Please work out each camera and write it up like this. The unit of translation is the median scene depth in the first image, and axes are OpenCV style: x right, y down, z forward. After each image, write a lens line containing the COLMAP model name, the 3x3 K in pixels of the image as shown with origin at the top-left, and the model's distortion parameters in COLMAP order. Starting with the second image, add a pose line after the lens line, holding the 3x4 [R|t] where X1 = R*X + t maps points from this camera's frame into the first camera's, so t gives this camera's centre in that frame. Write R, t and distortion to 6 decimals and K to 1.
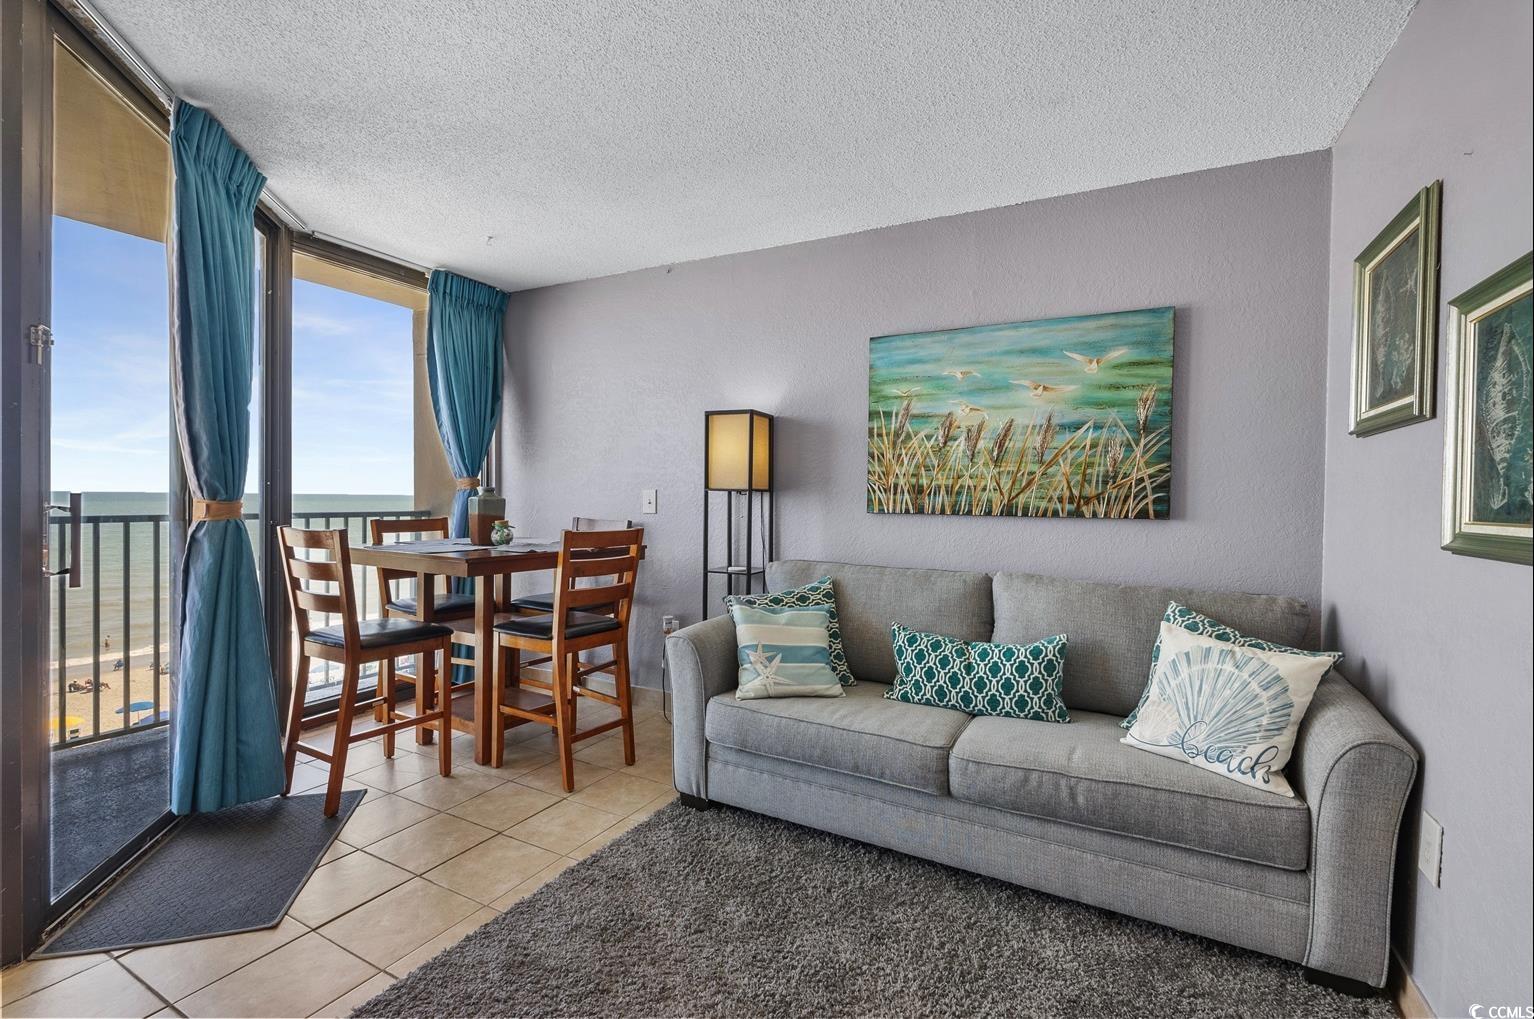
lens RADIAL K [[682.9, 0, 775.1], [0, 682.9, 505.5], [0, 0, 1]] dist [-0.004980, -0.000052]
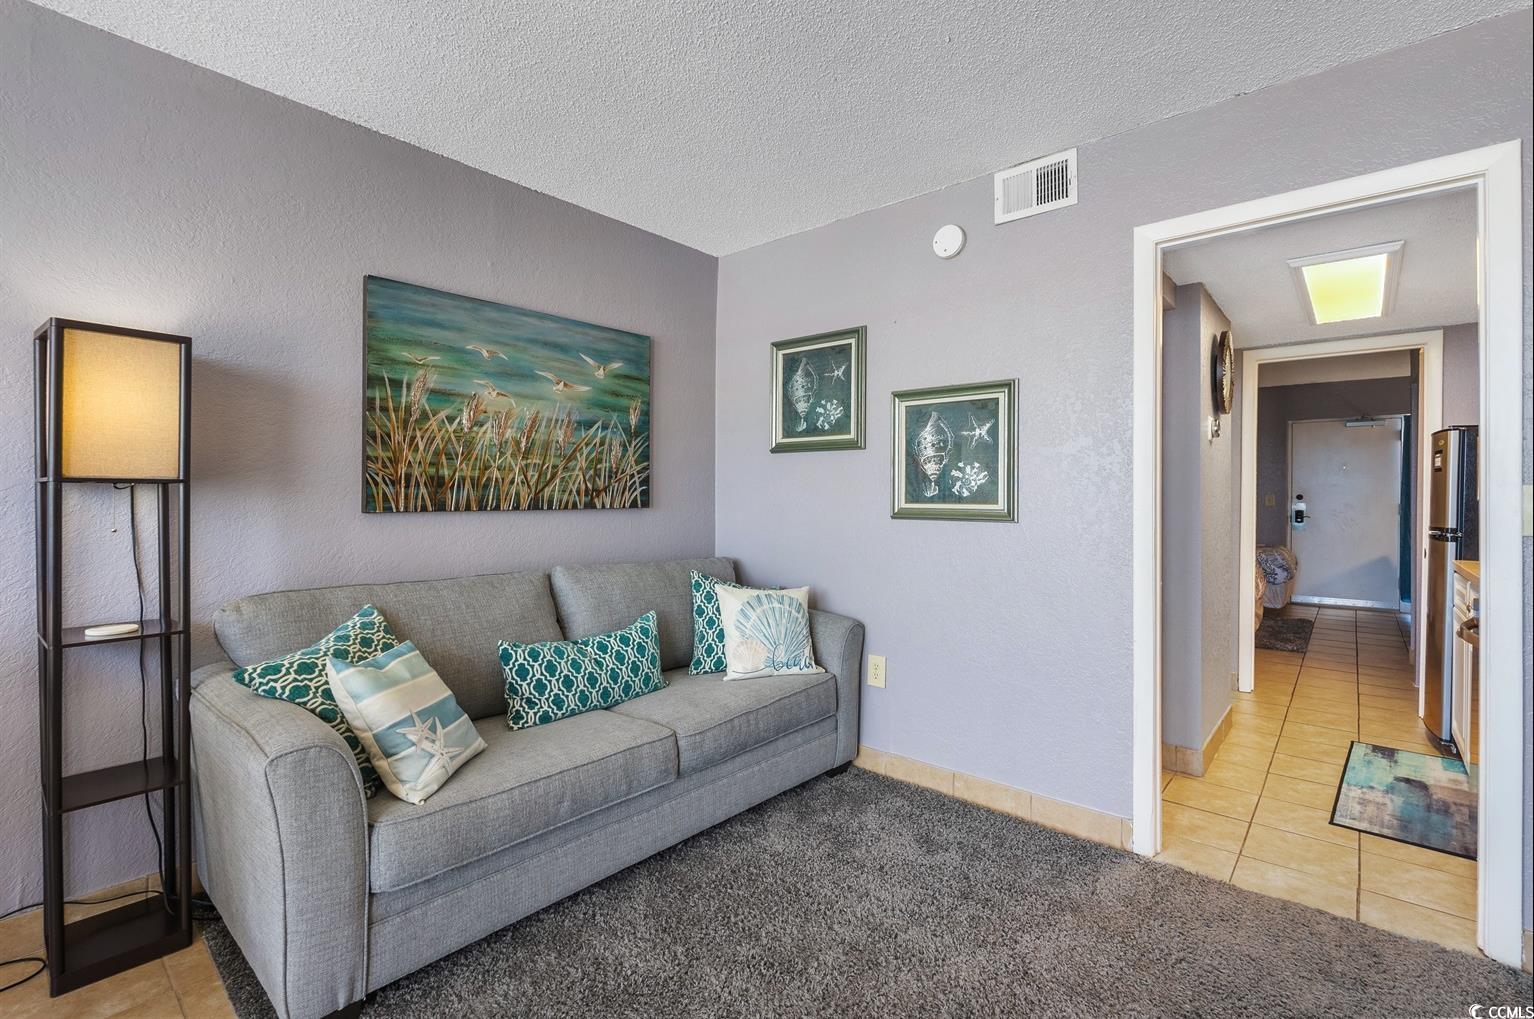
lens RADIAL K [[682.9, 0, 778.7], [0, 682.9, 496.6], [0, 0, 1]] dist [-0.004980, -0.000052]
pose [[0.221157, -0.017313, 0.975085, -0.548933], [0.010514, 0.999827, 0.015367, -0.015230], [-0.975182, 0.006853, 0.221301, 0.463995]]
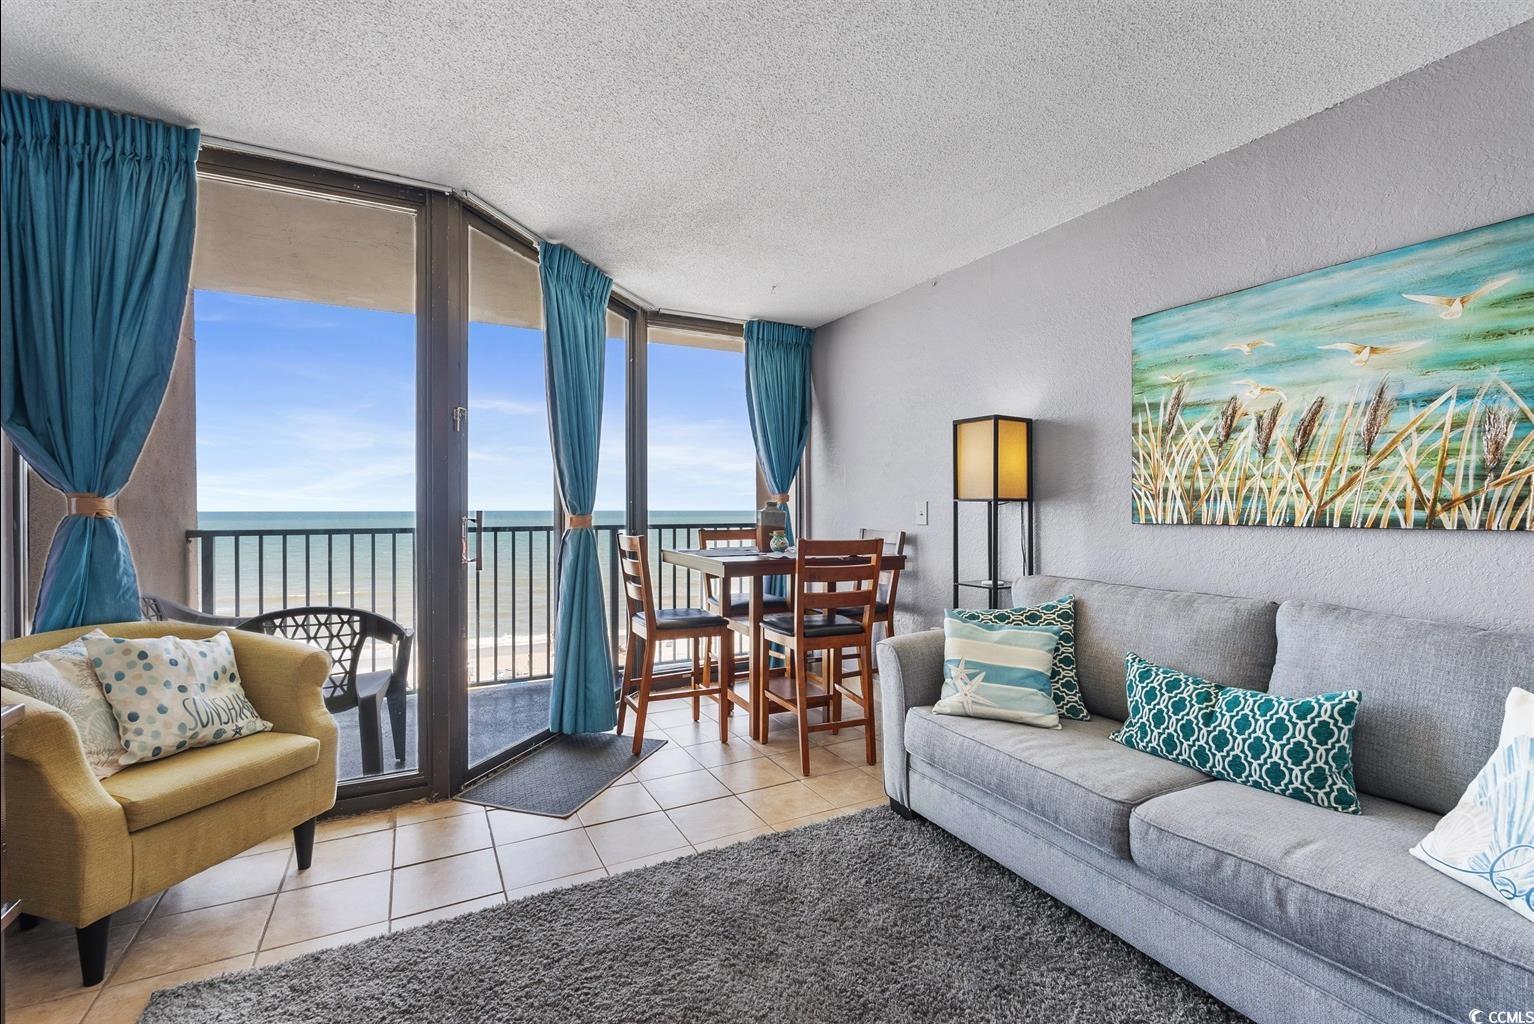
lens RADIAL K [[682.9, 0, 767.7], [0, 682.9, 511.2], [0, 0, 1]] dist [-0.004980, -0.000052]
pose [[0.825094, -0.011706, -0.564874, 0.274883], [0.005393, 0.999903, -0.012845, 0.004368], [0.564970, 0.007552, 0.825077, 0.046689]]
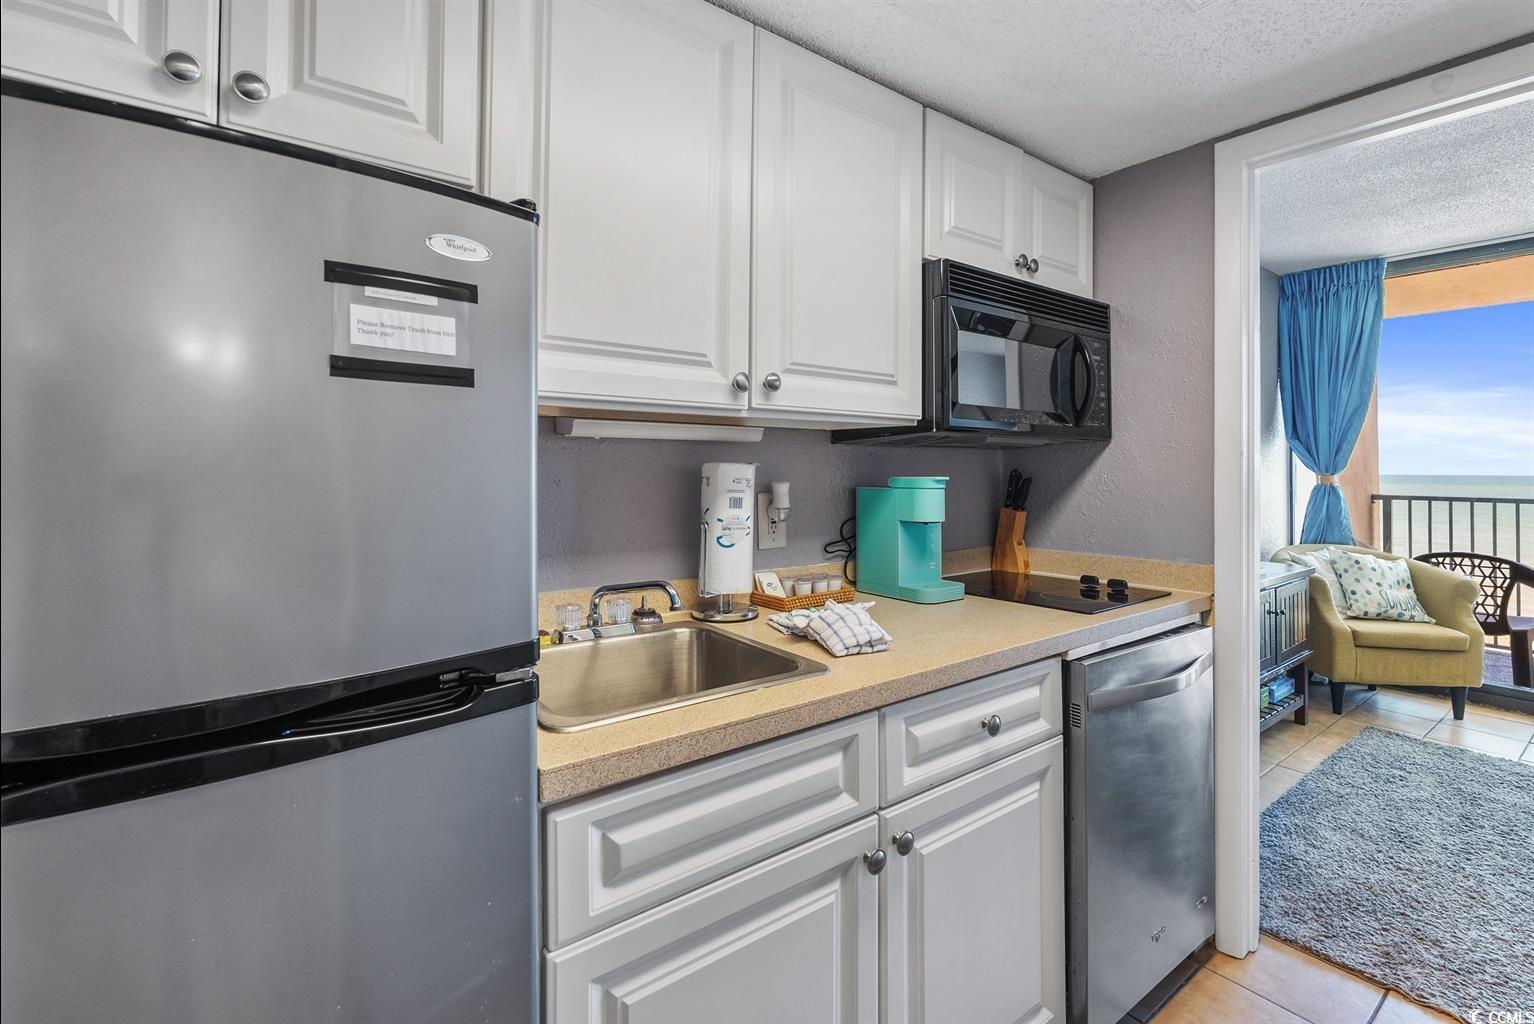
lens RADIAL K [[682.9, 0, 790.4], [0, 682.9, 453.2], [0, 0, 1]] dist [-0.004980, -0.000052]
pose [[-0.414685, -0.033569, -0.909346, 1.076217], [-0.024419, 0.999370, -0.025756, -0.008432], [0.909637, 0.011525, -0.415244, -0.216406]]
